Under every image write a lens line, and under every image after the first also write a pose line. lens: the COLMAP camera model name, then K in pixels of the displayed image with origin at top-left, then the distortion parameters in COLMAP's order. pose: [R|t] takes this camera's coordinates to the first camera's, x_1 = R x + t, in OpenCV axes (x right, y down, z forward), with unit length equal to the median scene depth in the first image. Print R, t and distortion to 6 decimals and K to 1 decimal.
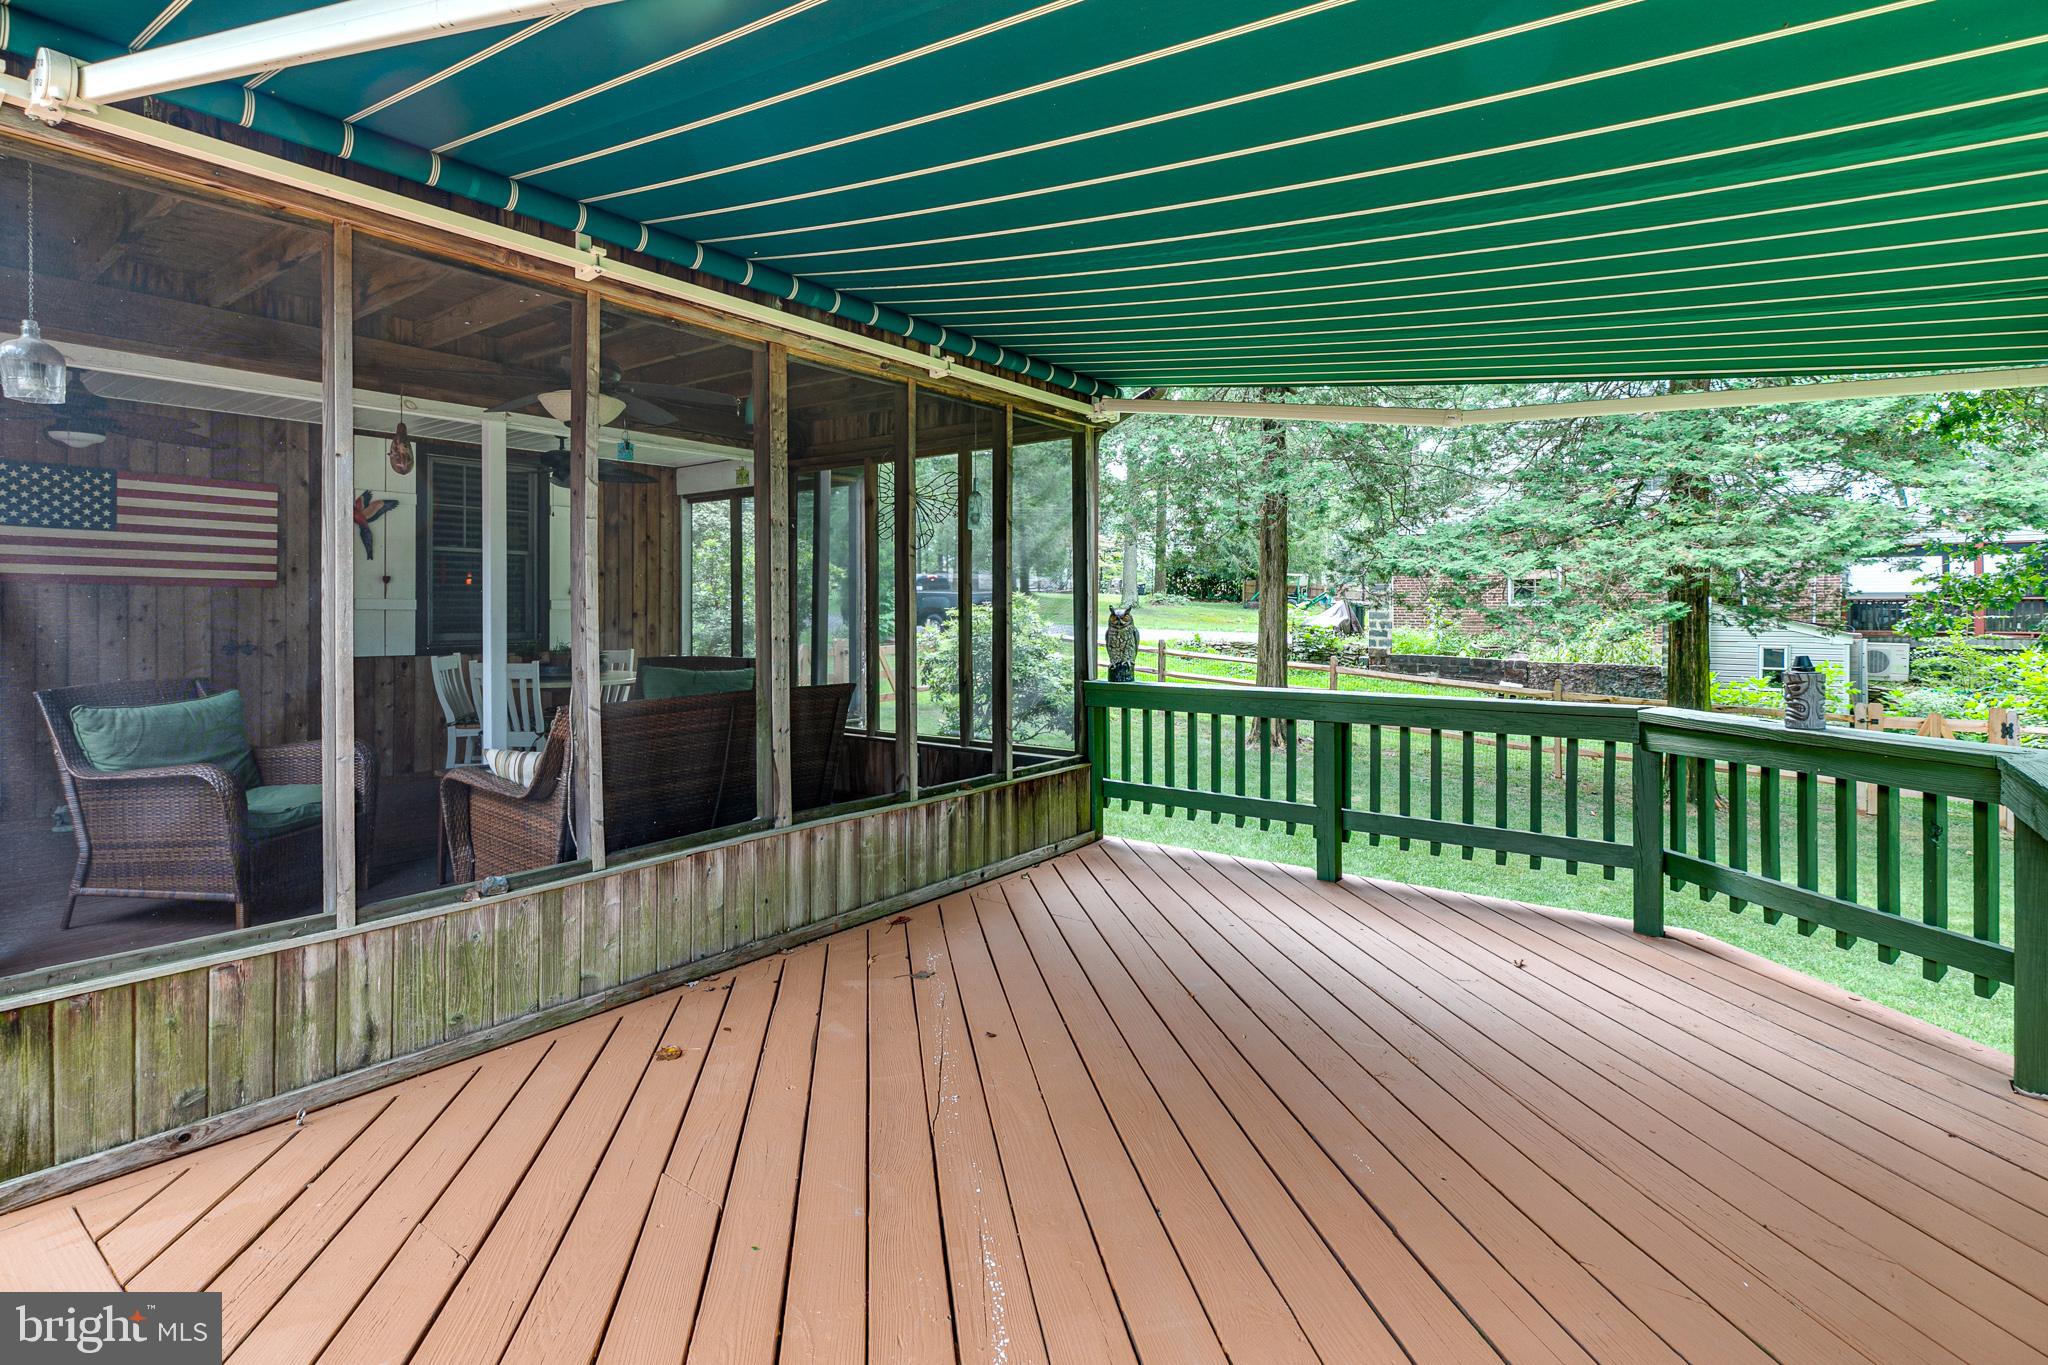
lens RADIAL K [[972.7, 0, 1015.9], [0, 972.7, 623.0], [0, 0, 1]] dist [0.002053, 0.001643]
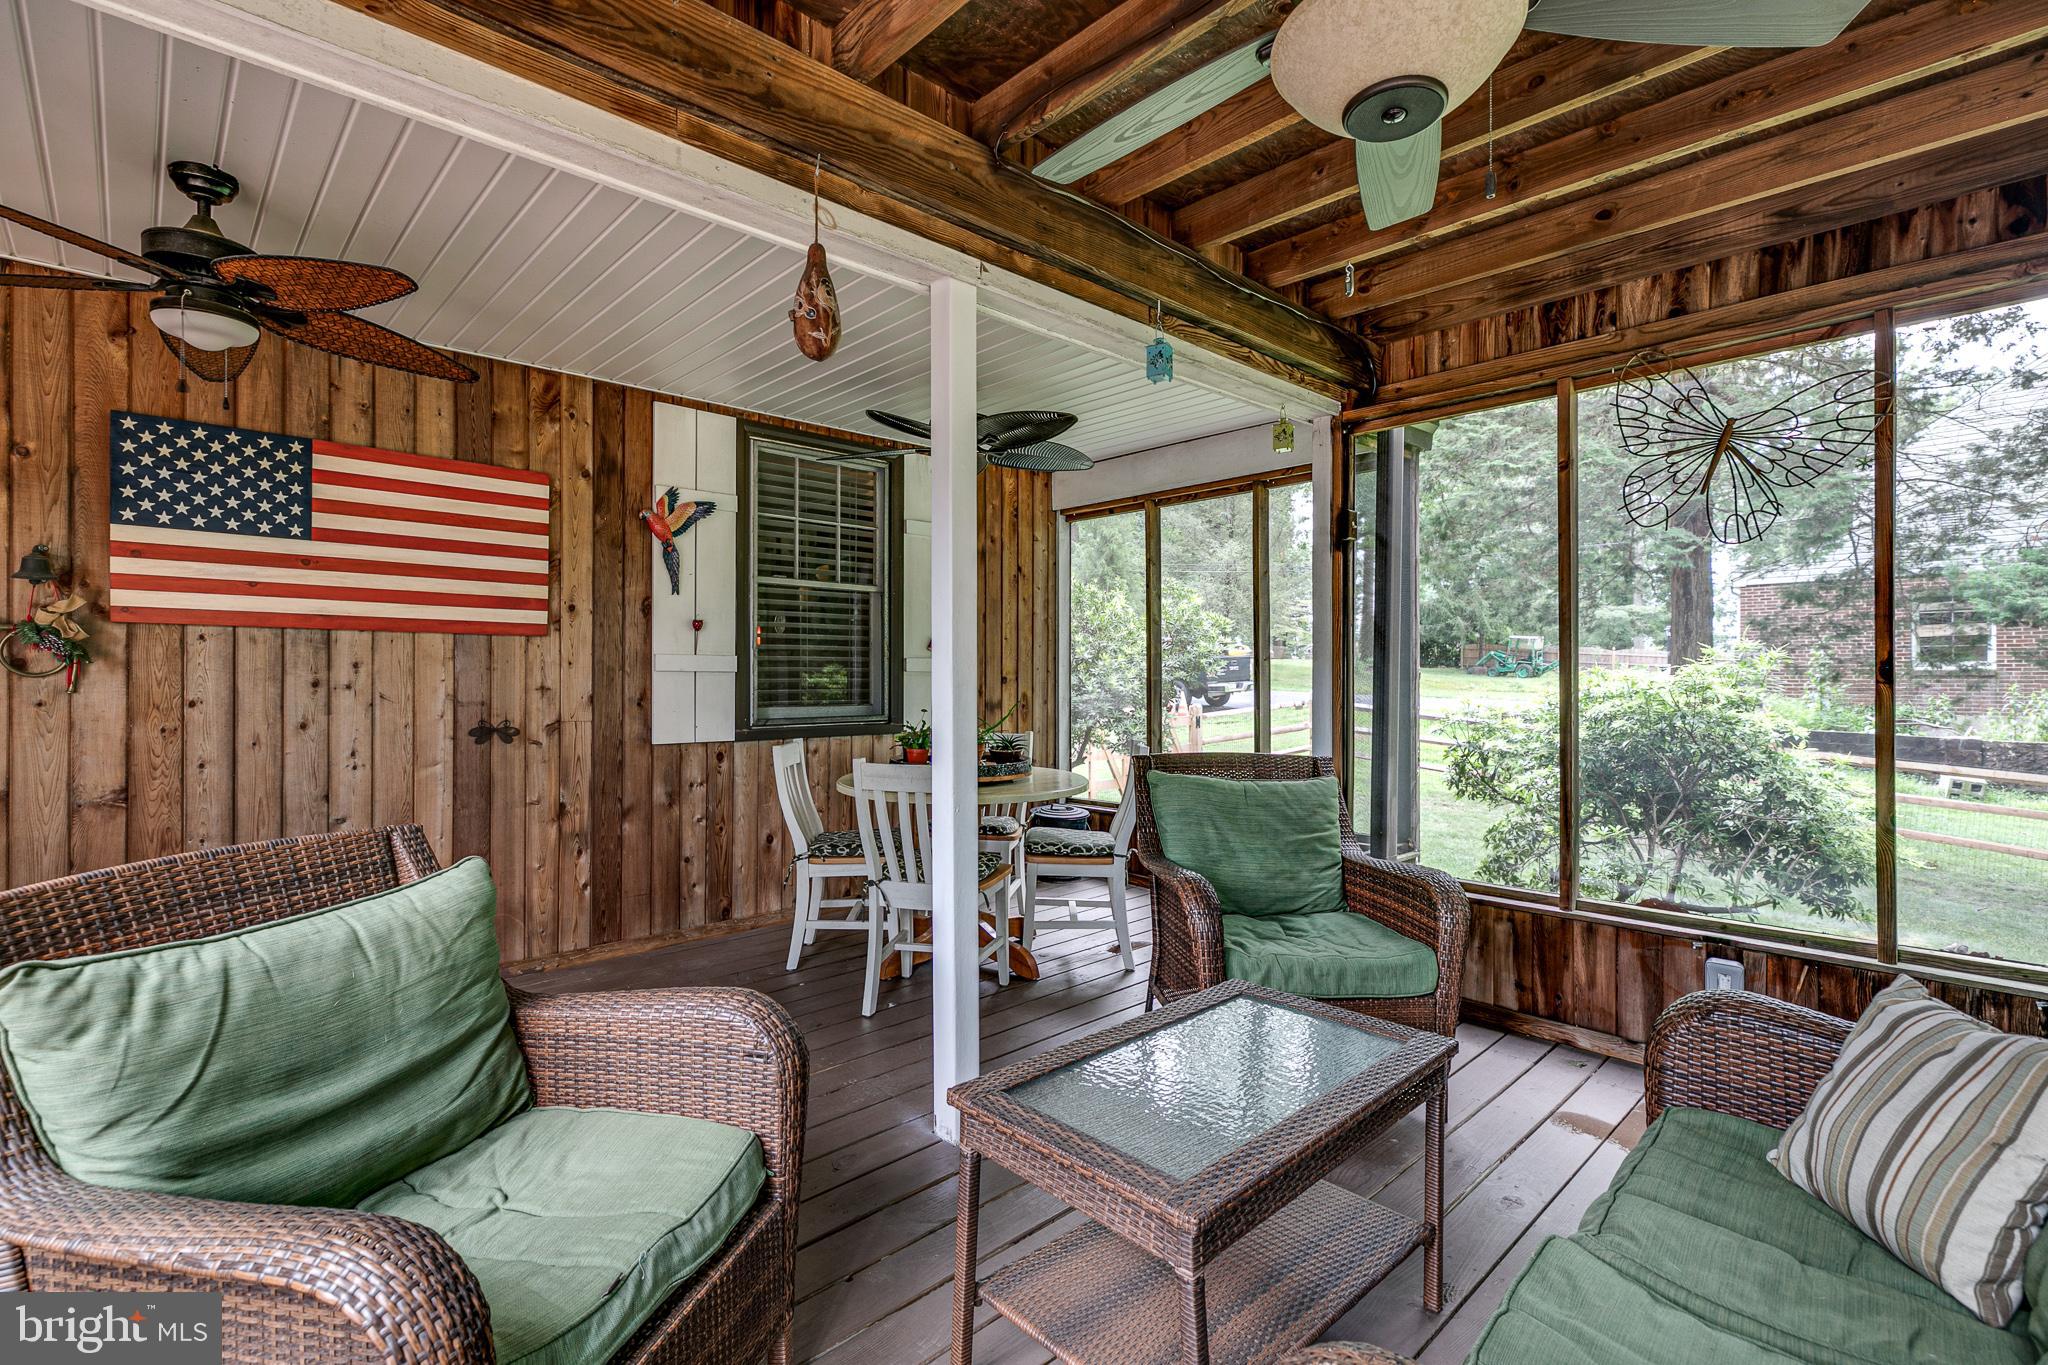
lens RADIAL K [[930.4, 0, 1028.1], [0, 930.4, 685.8], [0, 0, 1]] dist [0.002887, 0.002109]
pose [[0.987846, -0.000698, -0.155434, -0.355579], [-0.000069, 0.999988, -0.004934, -0.001104], [0.155435, 0.004885, 0.987834, 0.450400]]
